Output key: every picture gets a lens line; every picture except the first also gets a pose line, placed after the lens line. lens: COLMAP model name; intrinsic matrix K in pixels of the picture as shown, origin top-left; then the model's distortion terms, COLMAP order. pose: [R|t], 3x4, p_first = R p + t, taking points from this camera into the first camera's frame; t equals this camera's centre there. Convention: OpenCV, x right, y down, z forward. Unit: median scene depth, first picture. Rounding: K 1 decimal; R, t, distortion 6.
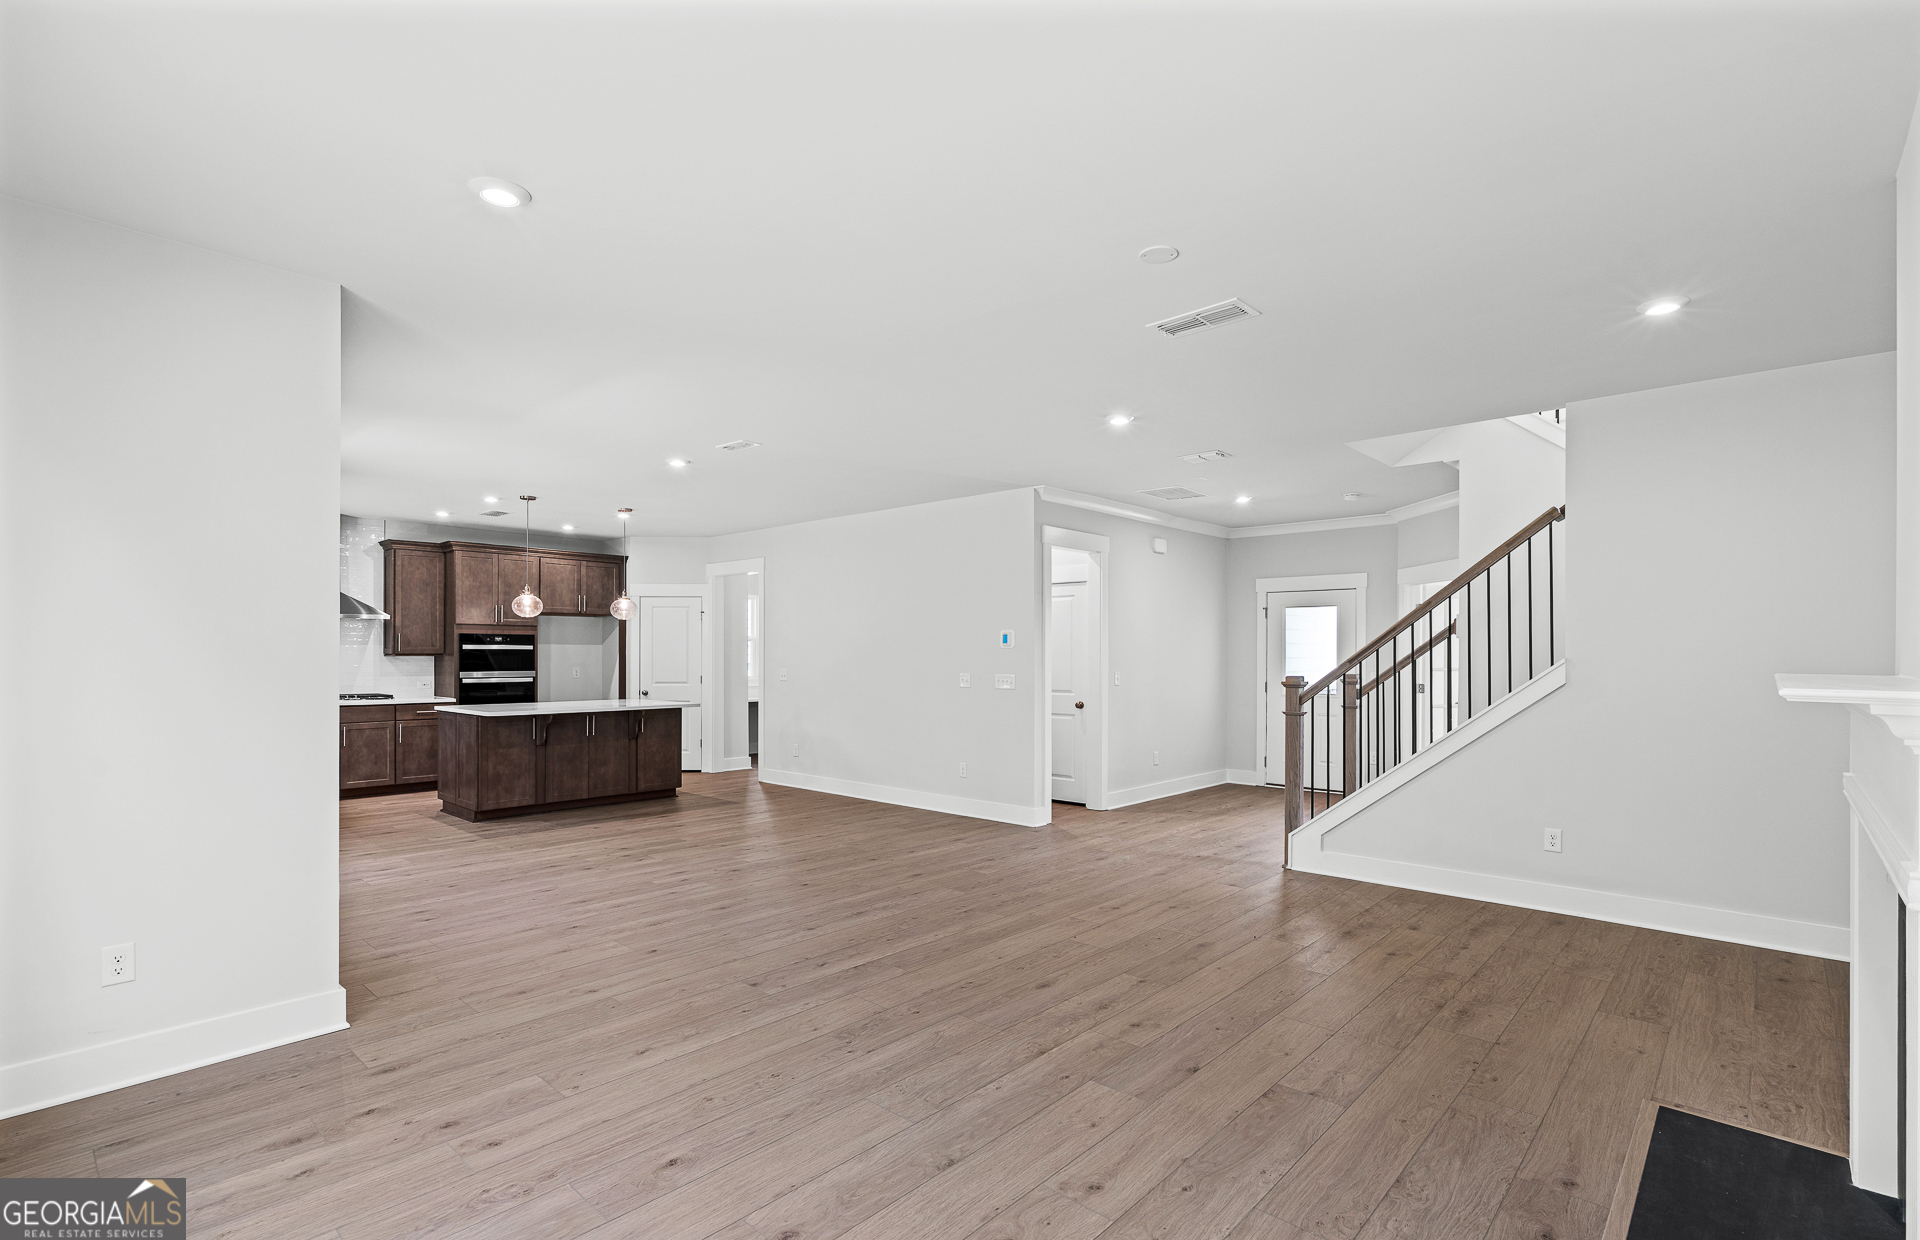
lens RADIAL K [[893.5, 0, 948.2], [0, 893.5, 650.5], [0, 0, 1]] dist [0.001201, 0.000618]
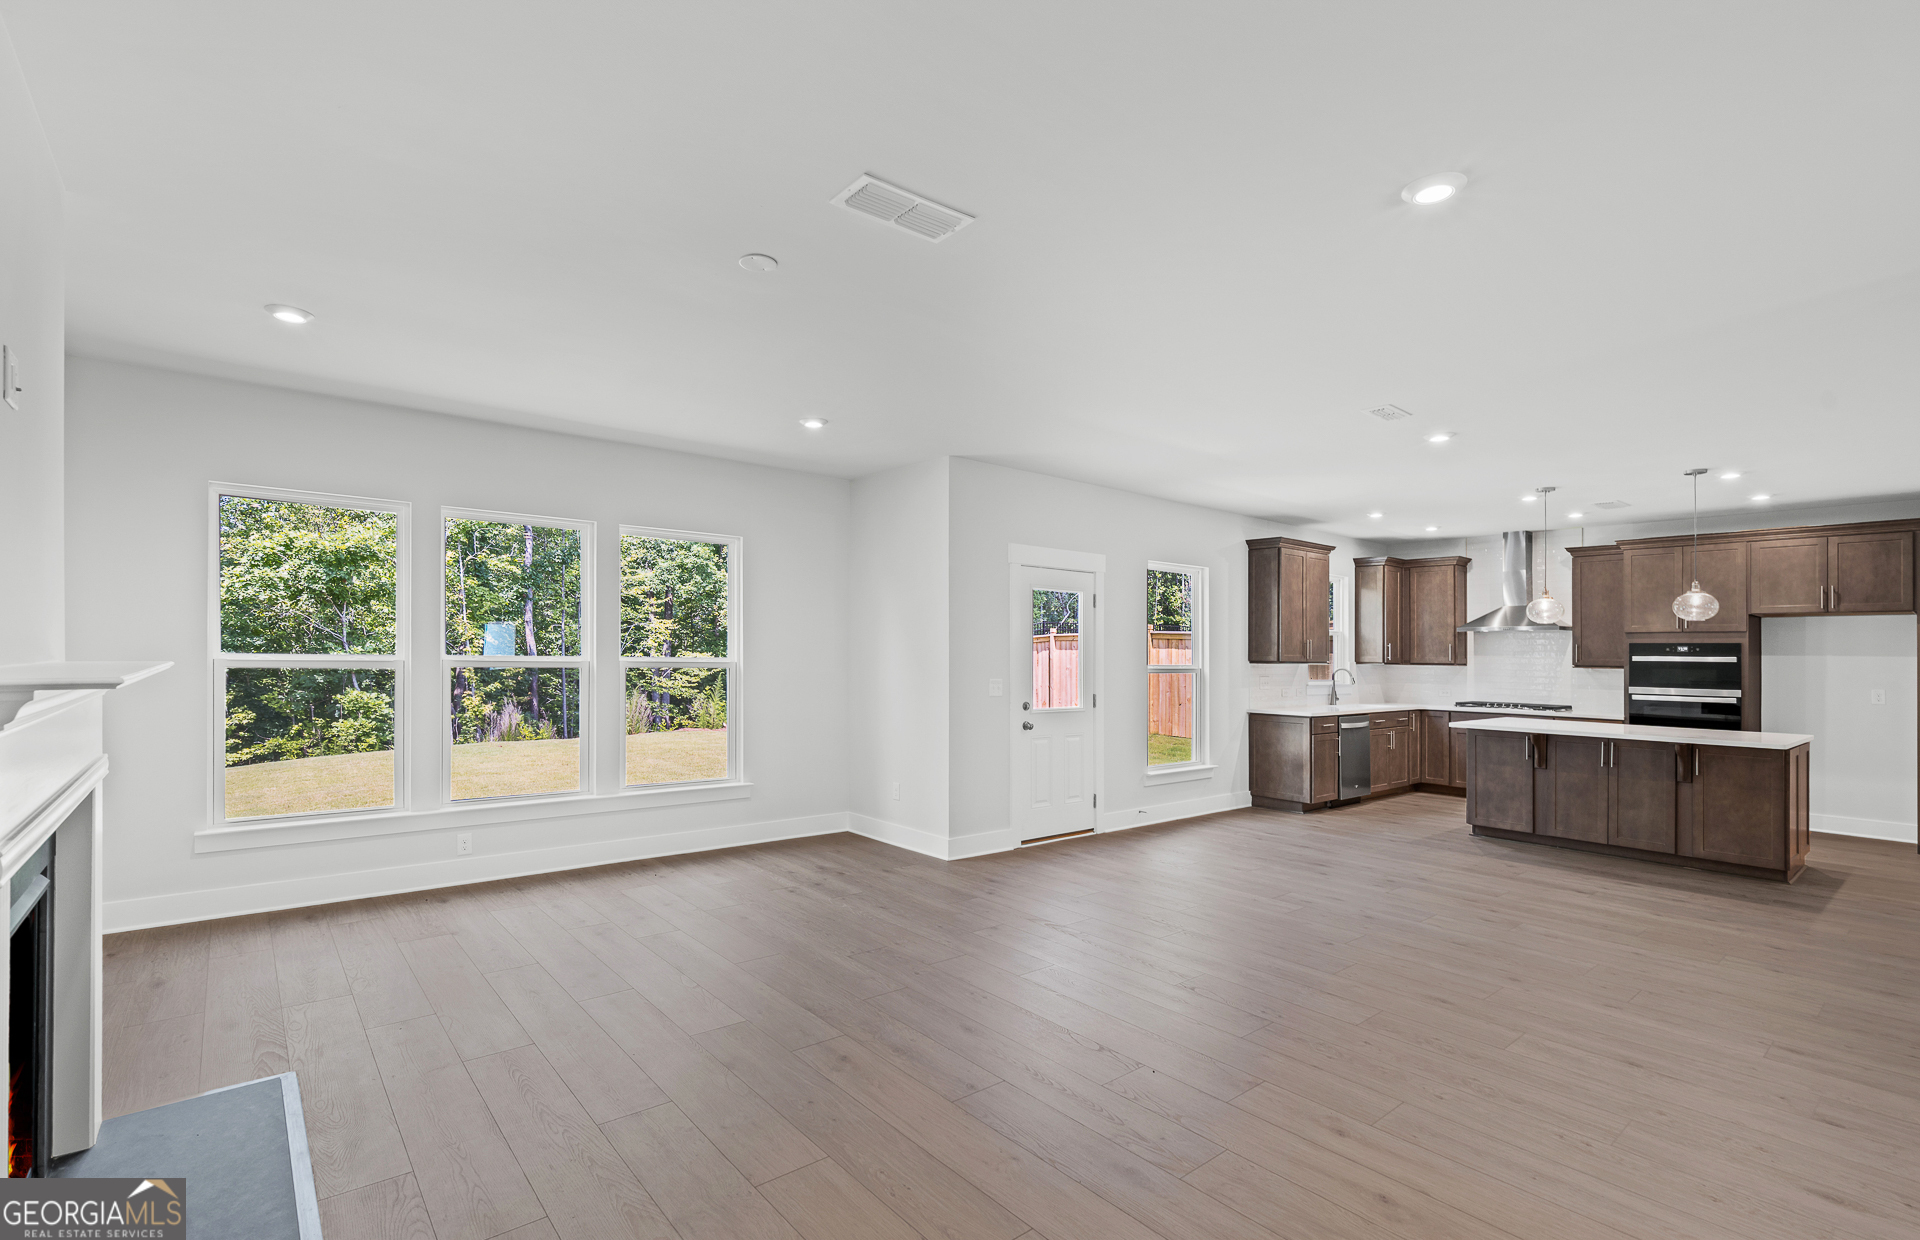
lens RADIAL K [[867.0, 0, 947.0], [0, 867.0, 640.0], [0, 0, 1]] dist [0.000173, 0.000693]
pose [[-0.130523, -0.022597, -0.991188, 0.421501], [-0.011042, 0.999711, -0.021338, 0.003873], [0.991384, 0.008160, -0.130735, 0.473453]]
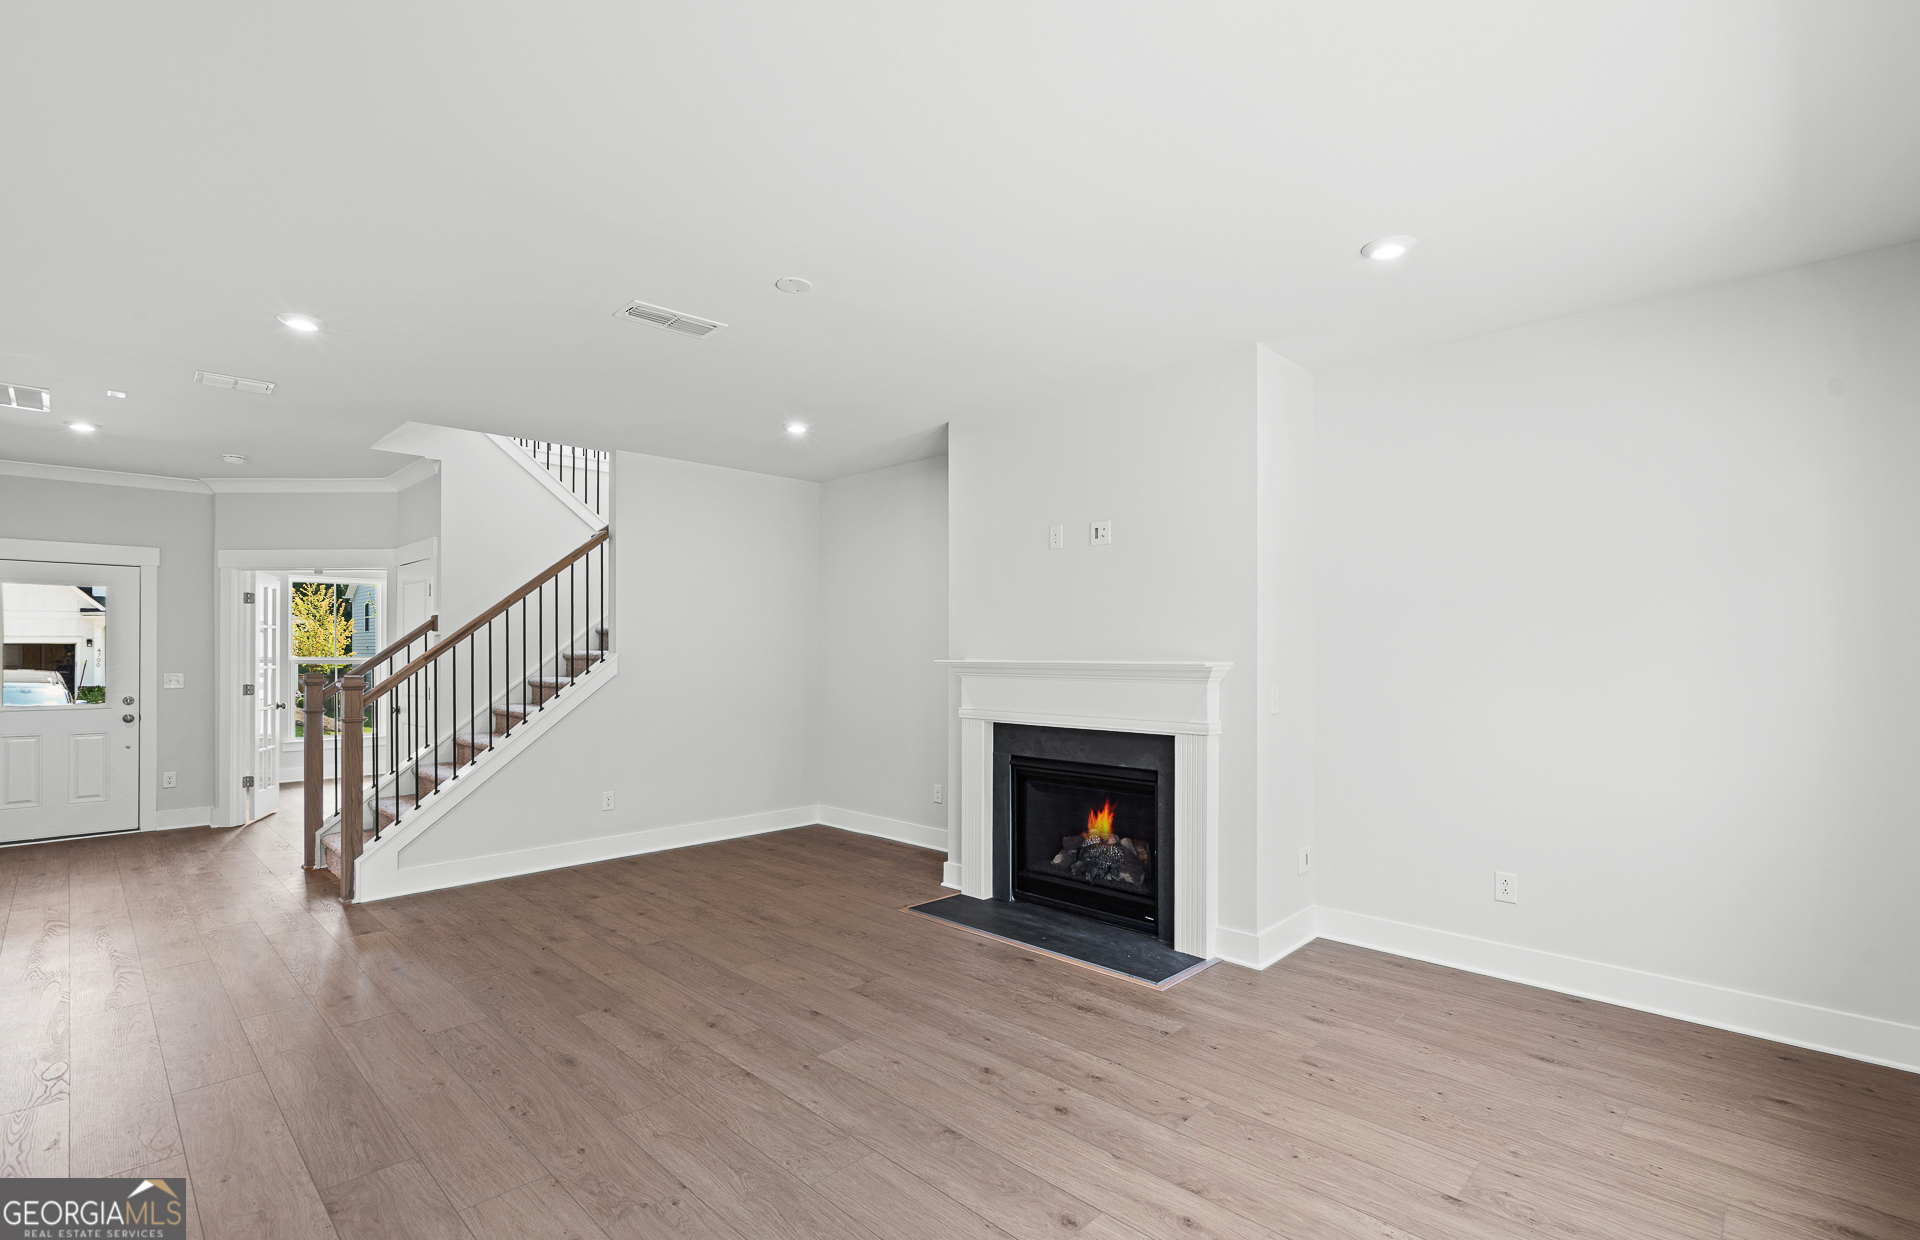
lens RADIAL K [[883.0, 0, 953.1], [0, 883.0, 636.5], [0, 0, 1]] dist [-0.001149, -0.000105]
pose [[0.031771, 0.014443, 0.999391, -0.297496], [-0.002584, 0.999893, -0.014368, 0.001039], [-0.999492, -0.002126, 0.031805, 0.273948]]
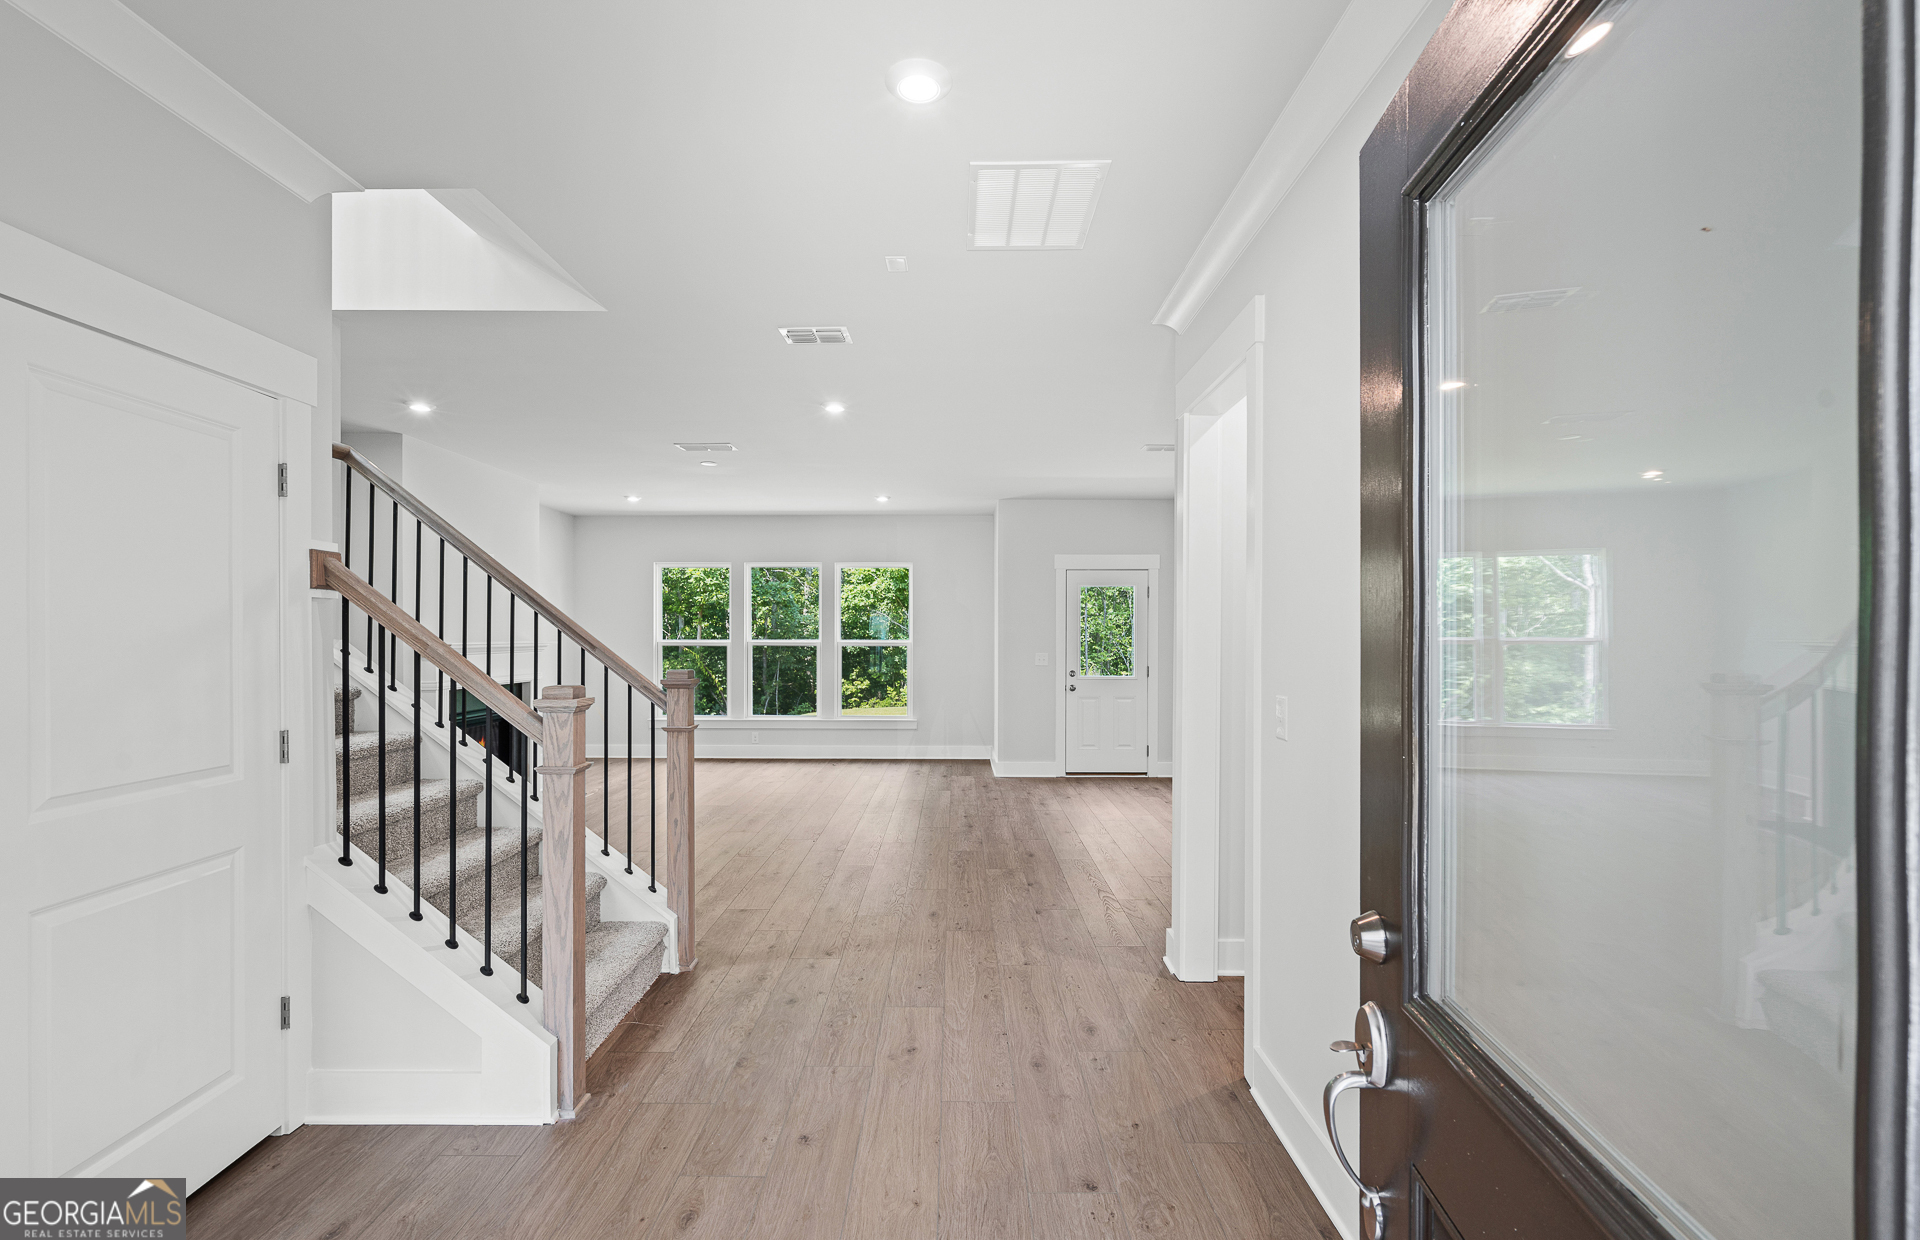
lens RADIAL K [[867.0, 0, 947.0], [0, 867.0, 640.0], [0, 0, 1]] dist [0.000173, 0.000693]
pose [[-0.743494, -0.002246, -0.668739, 0.456287], [-0.003335, 0.999994, 0.000349, 0.005248], [0.668734, 0.002490, -0.743497, 1.096048]]
